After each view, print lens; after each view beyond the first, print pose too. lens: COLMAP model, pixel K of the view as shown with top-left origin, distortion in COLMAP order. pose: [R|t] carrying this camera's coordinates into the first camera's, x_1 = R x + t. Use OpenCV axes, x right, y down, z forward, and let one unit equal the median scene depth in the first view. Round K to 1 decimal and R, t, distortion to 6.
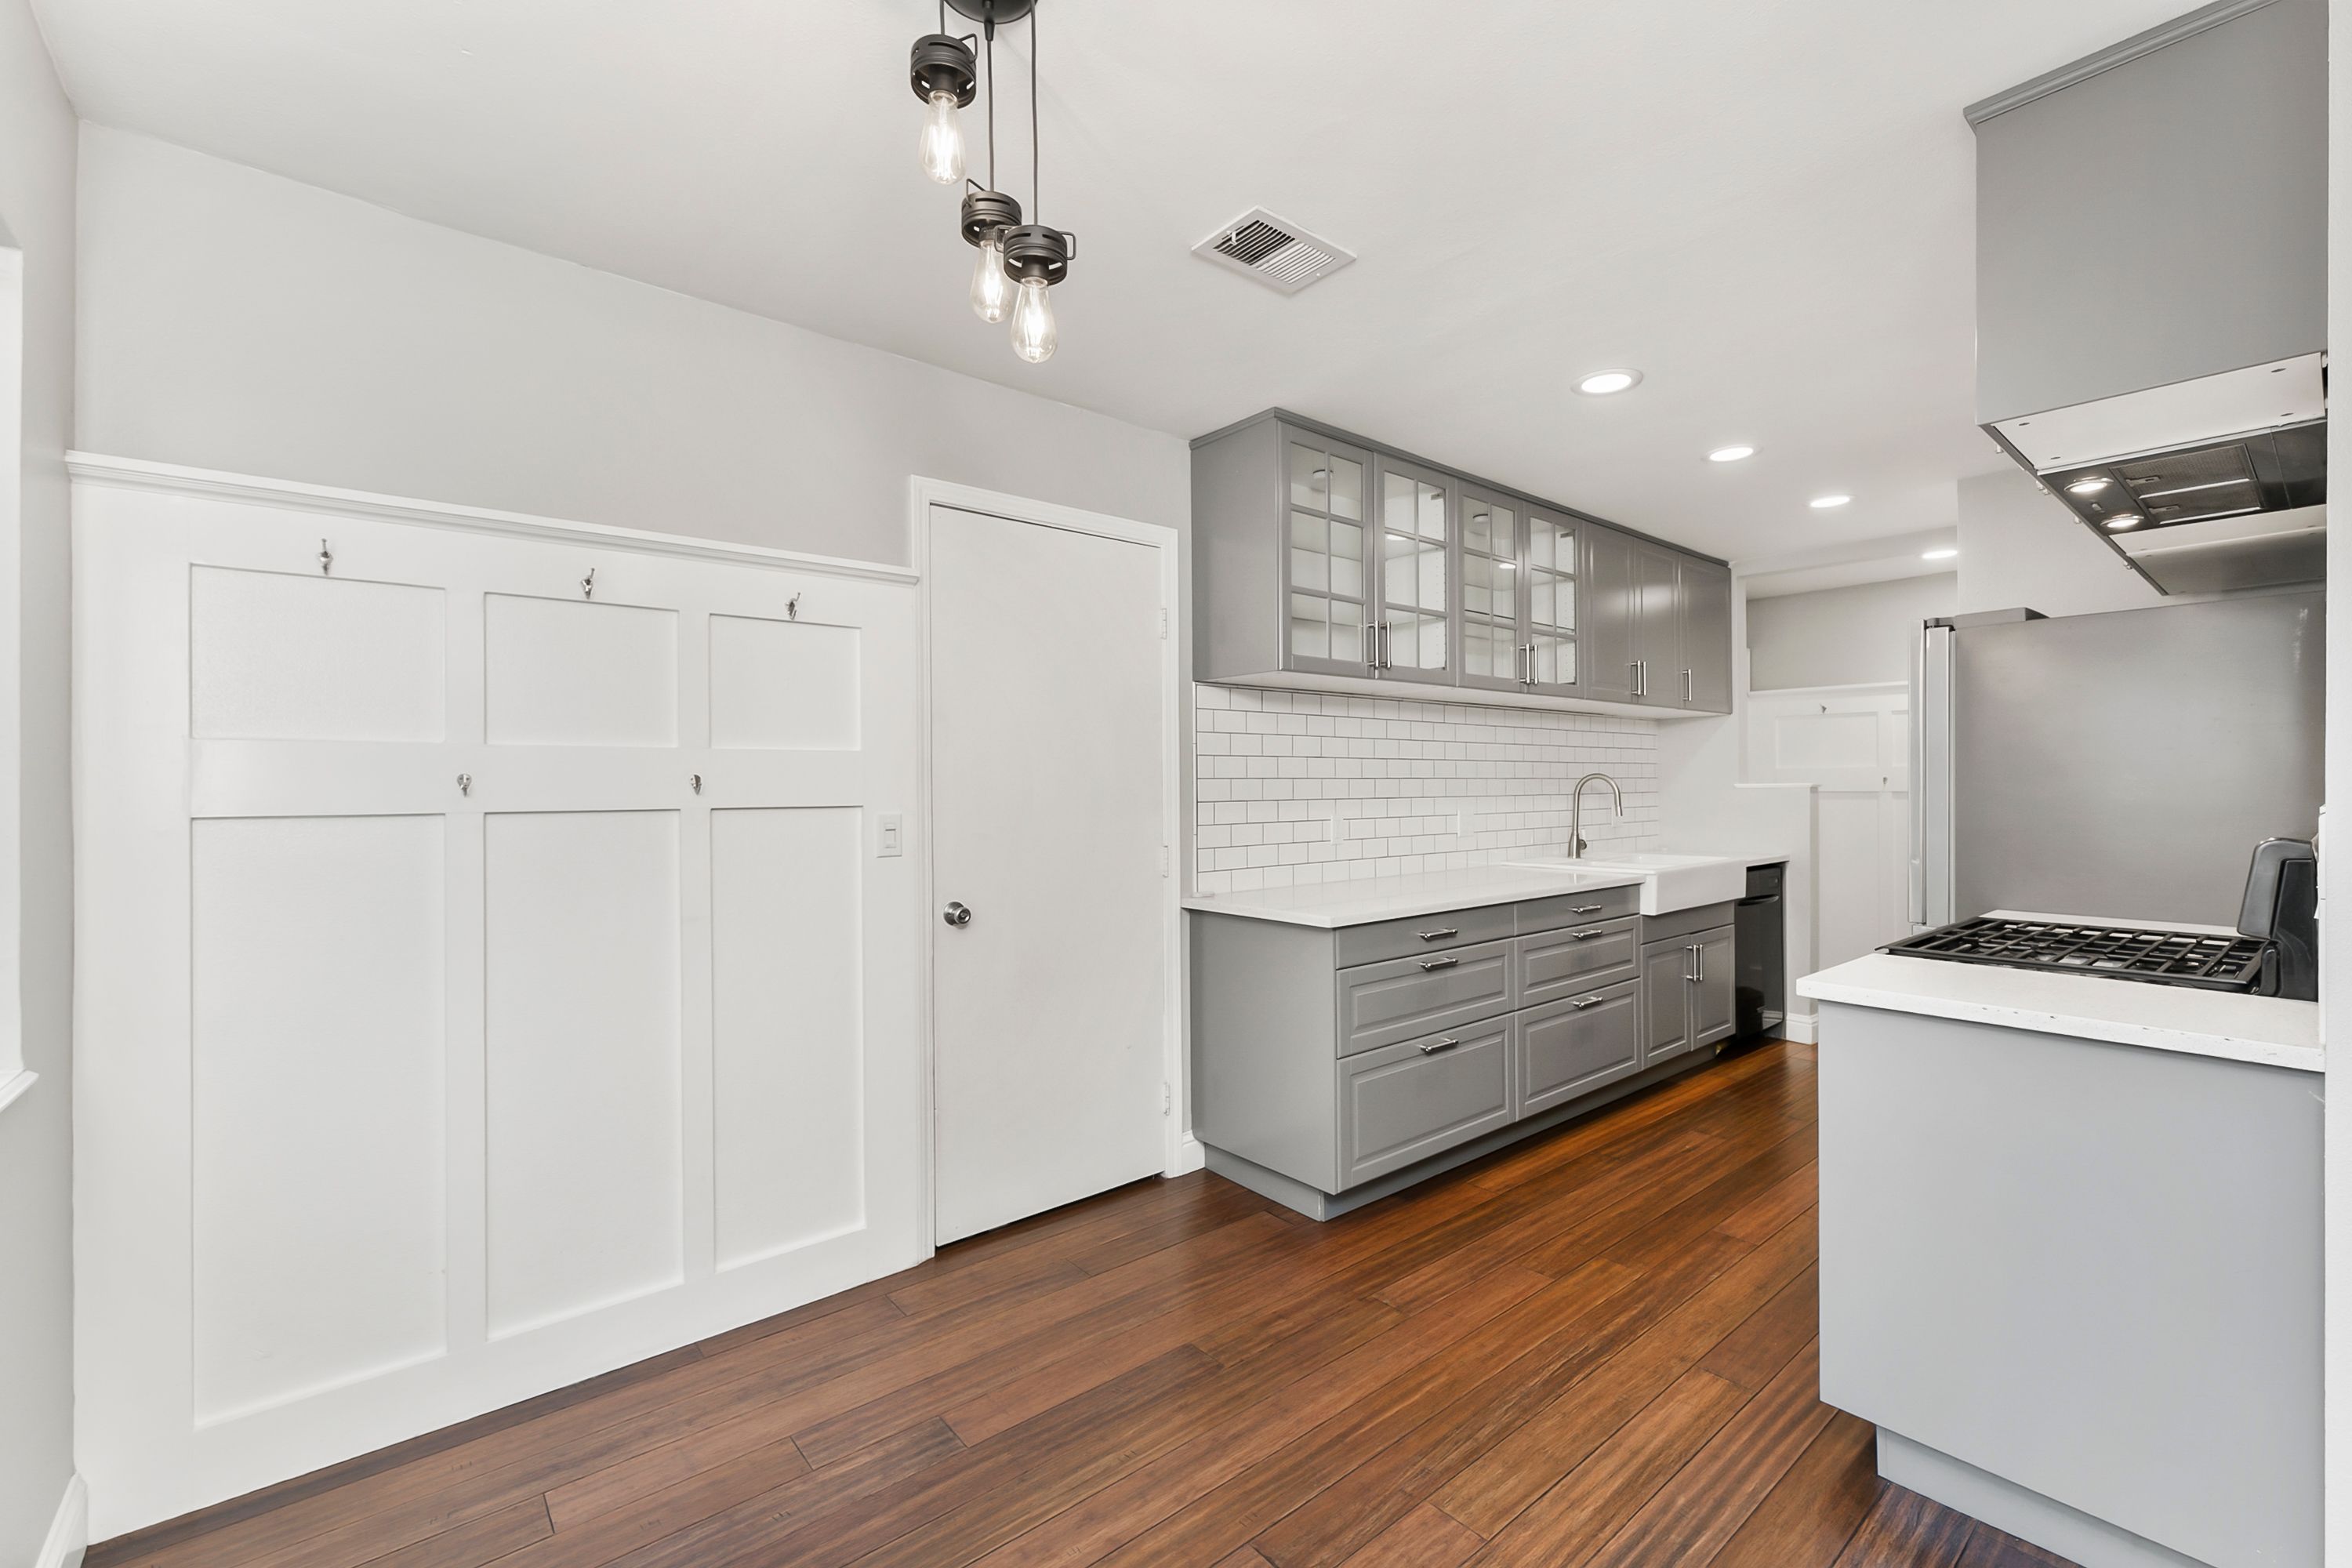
lens RADIAL K [[986.6, 0, 1177.5], [0, 986.6, 778.1], [0, 0, 1]] dist [-0.000580, -0.001263]
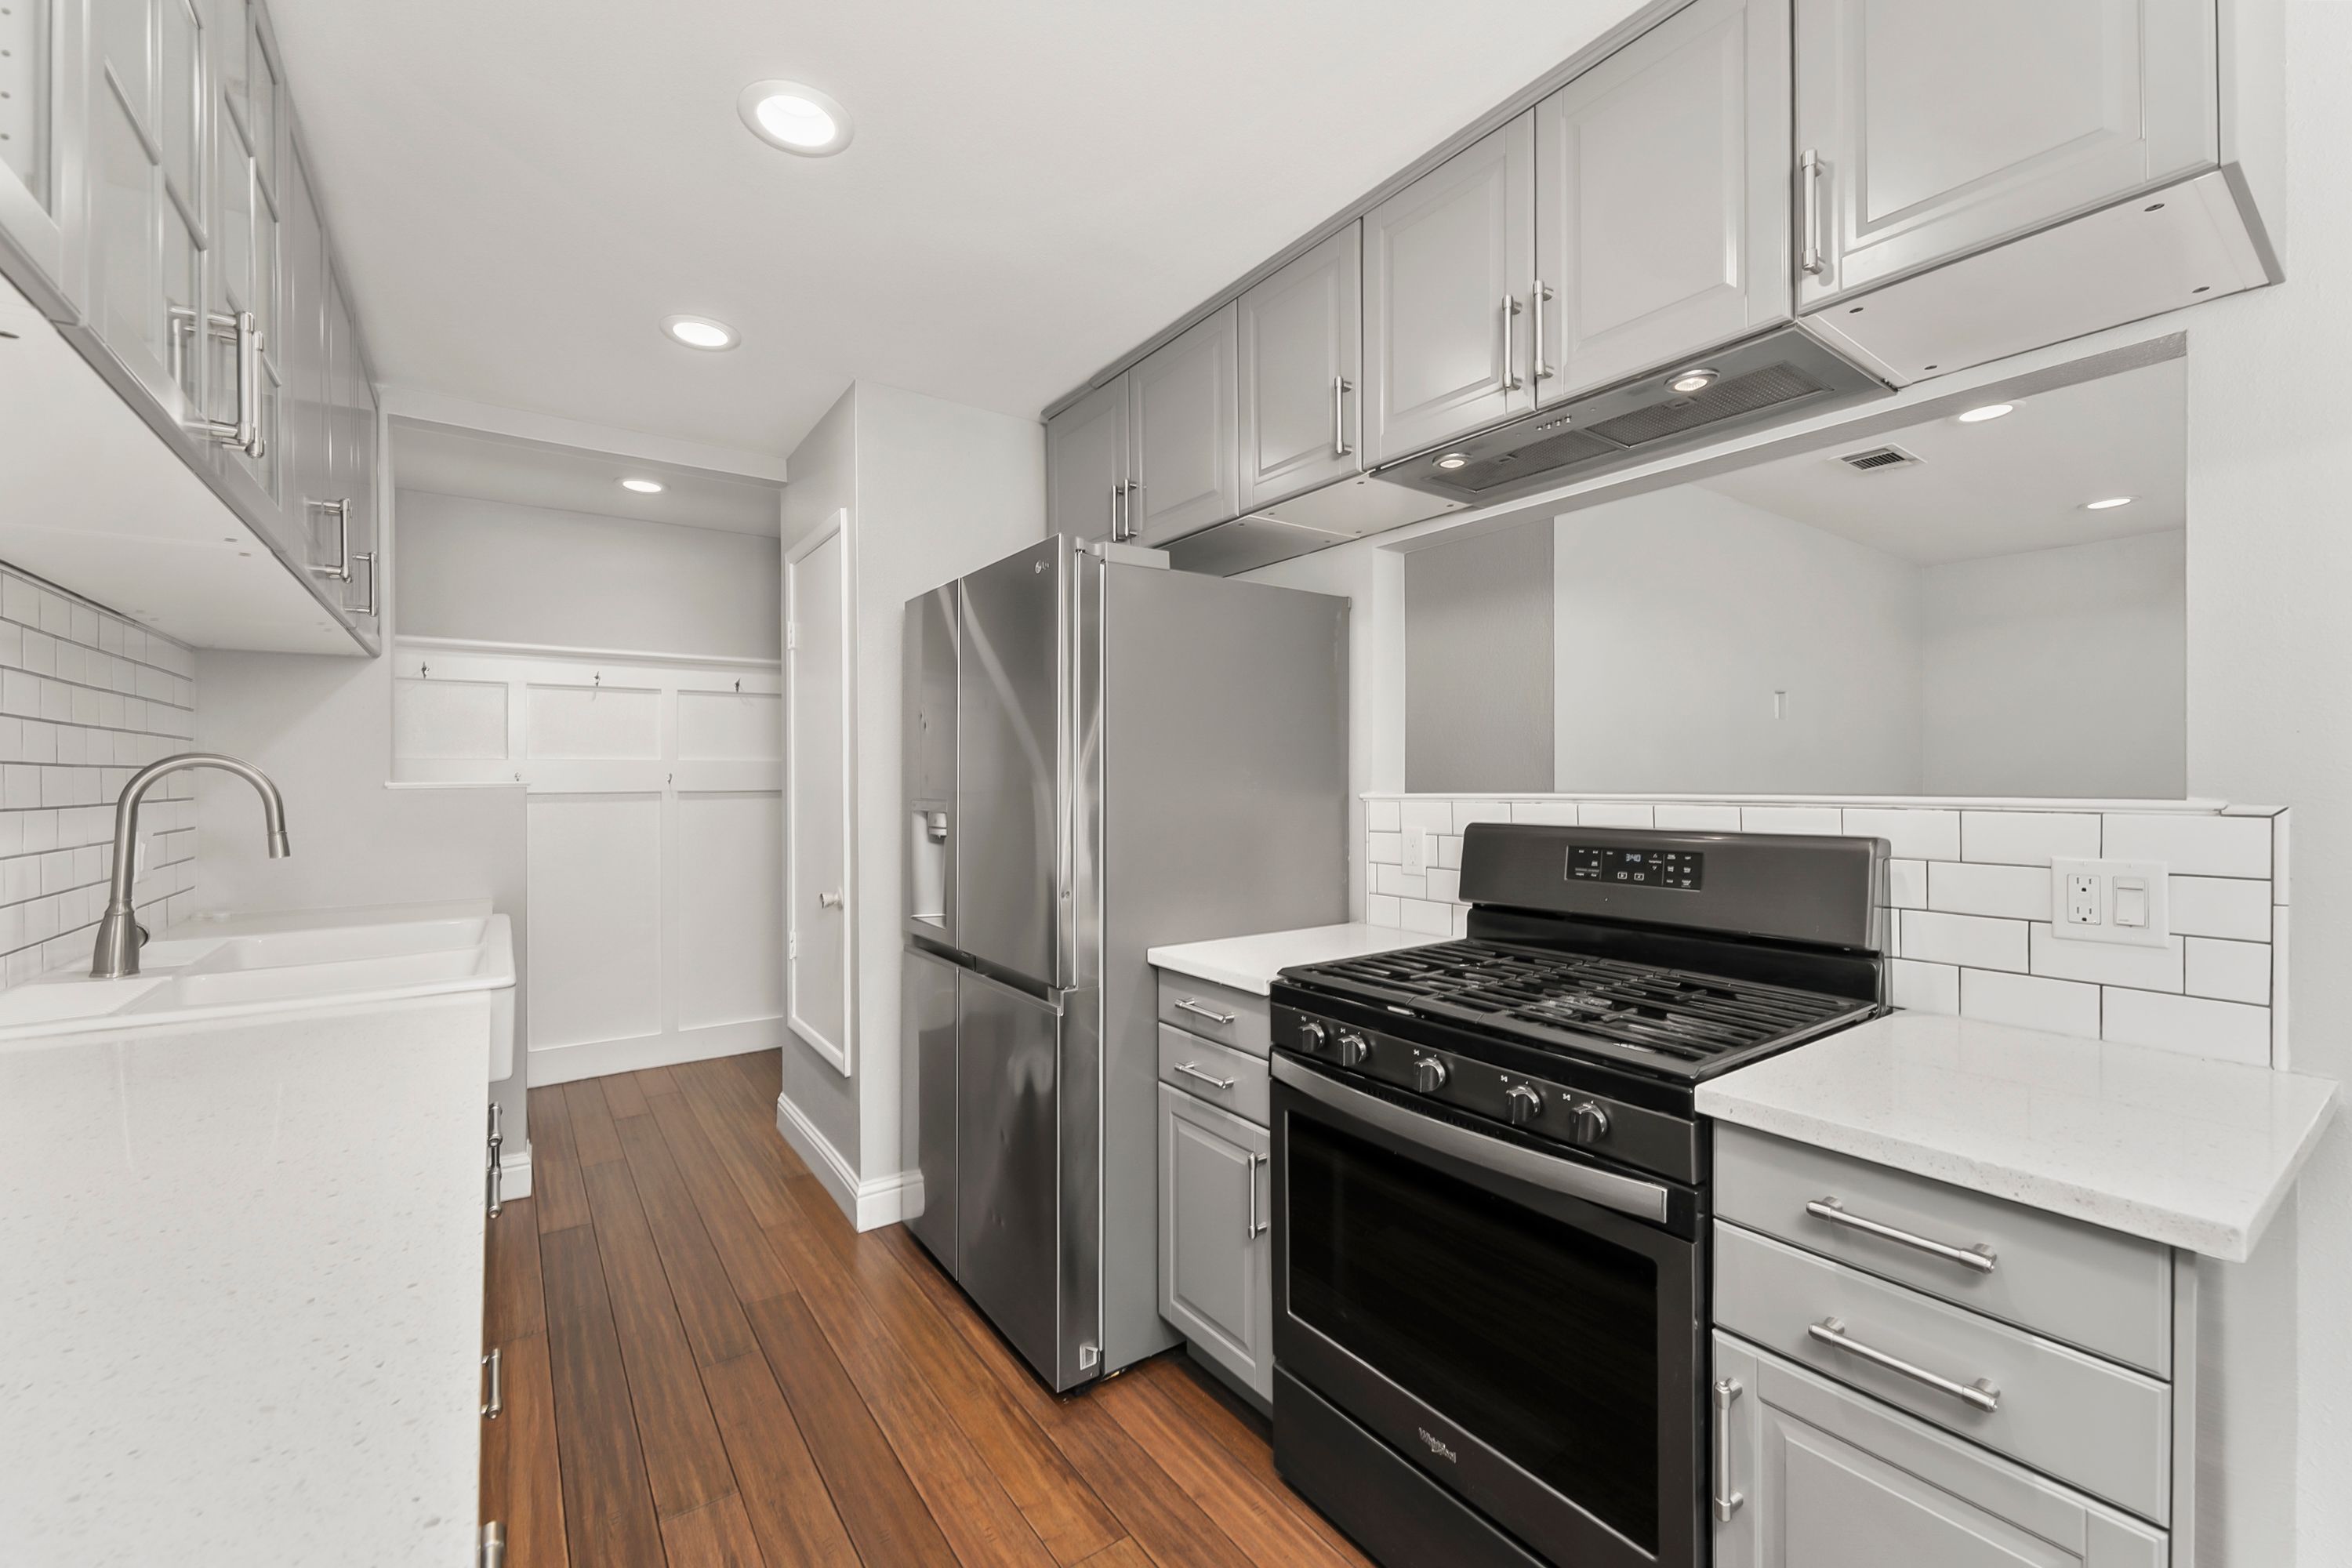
lens RADIAL K [[944.1, 0, 1162.1], [0, 944.1, 781.4], [0, 0, 1]] dist [0.001402, -0.001173]
pose [[0.079017, 0.000793, 0.996873, 0.113010], [-0.002713, 0.999996, -0.000581, 0.009142], [-0.996870, -0.002658, 0.079019, 0.863330]]
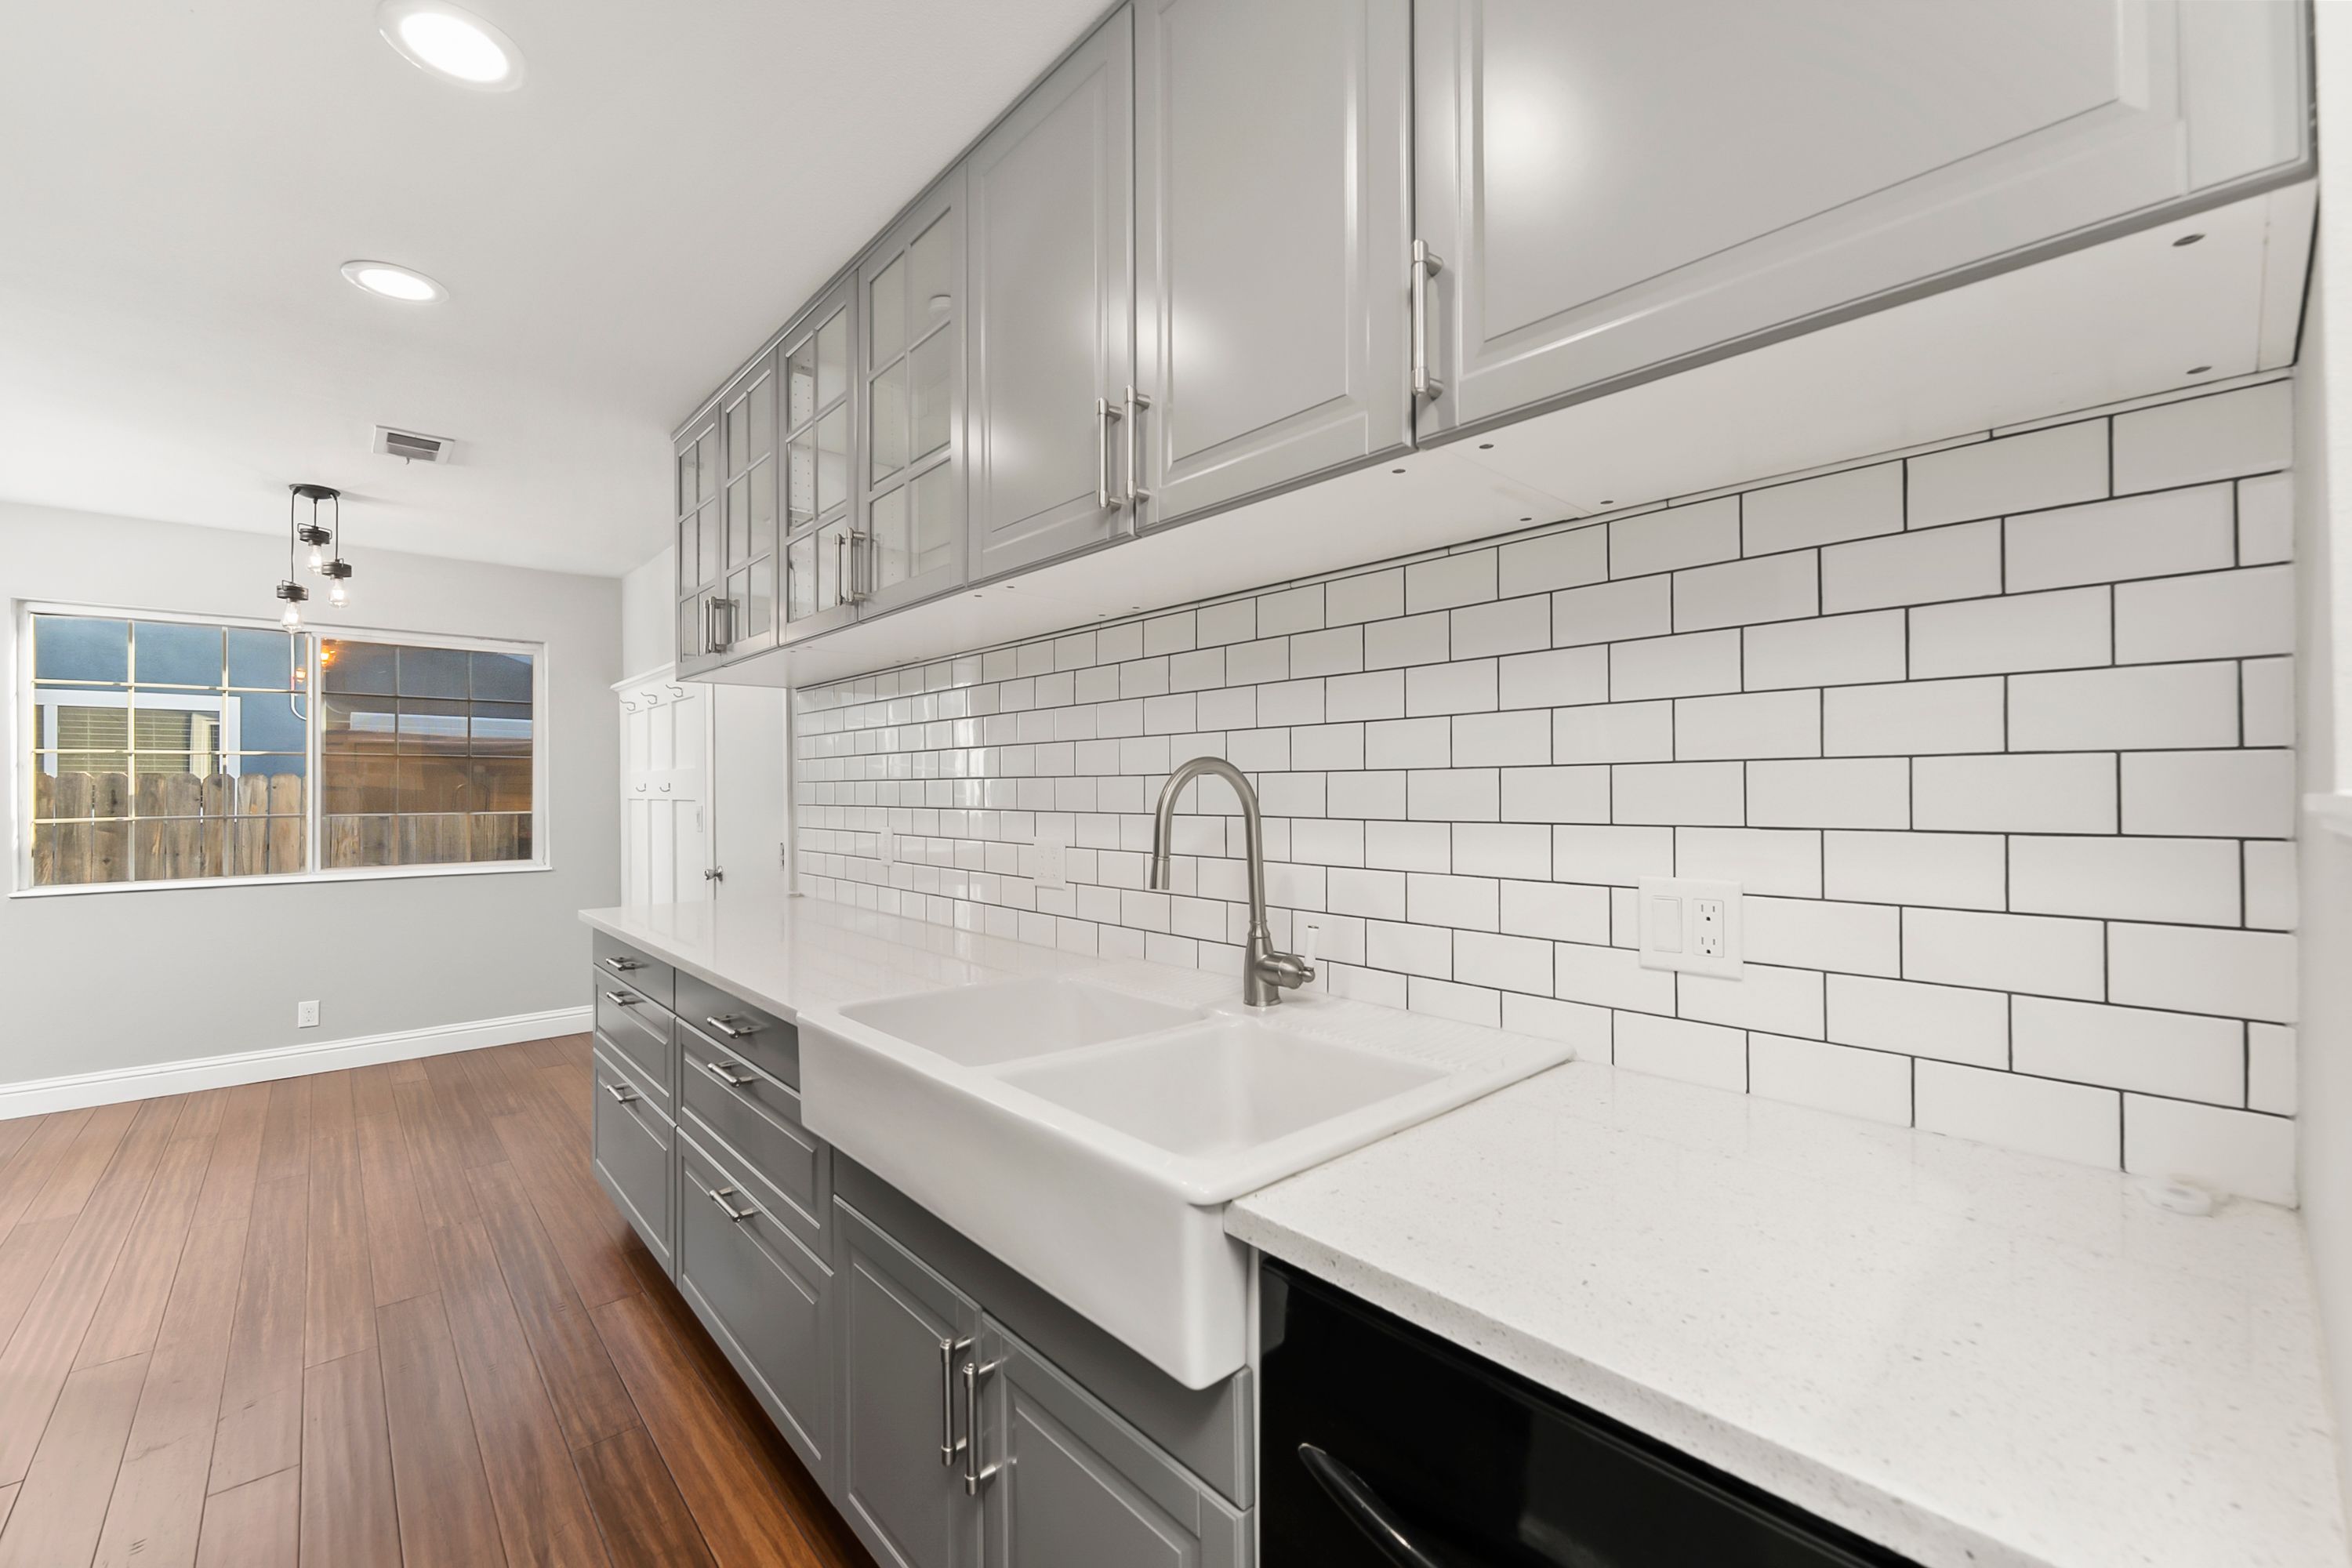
lens RADIAL K [[944.1, 0, 1156.0], [0, 944.1, 781.8], [0, 0, 1]] dist [0.001402, -0.001173]
pose [[0.031925, -0.003009, -0.999486, 1.097785], [0.011636, 0.999929, -0.002638, 0.006832], [0.999423, -0.011546, 0.031958, 1.435302]]
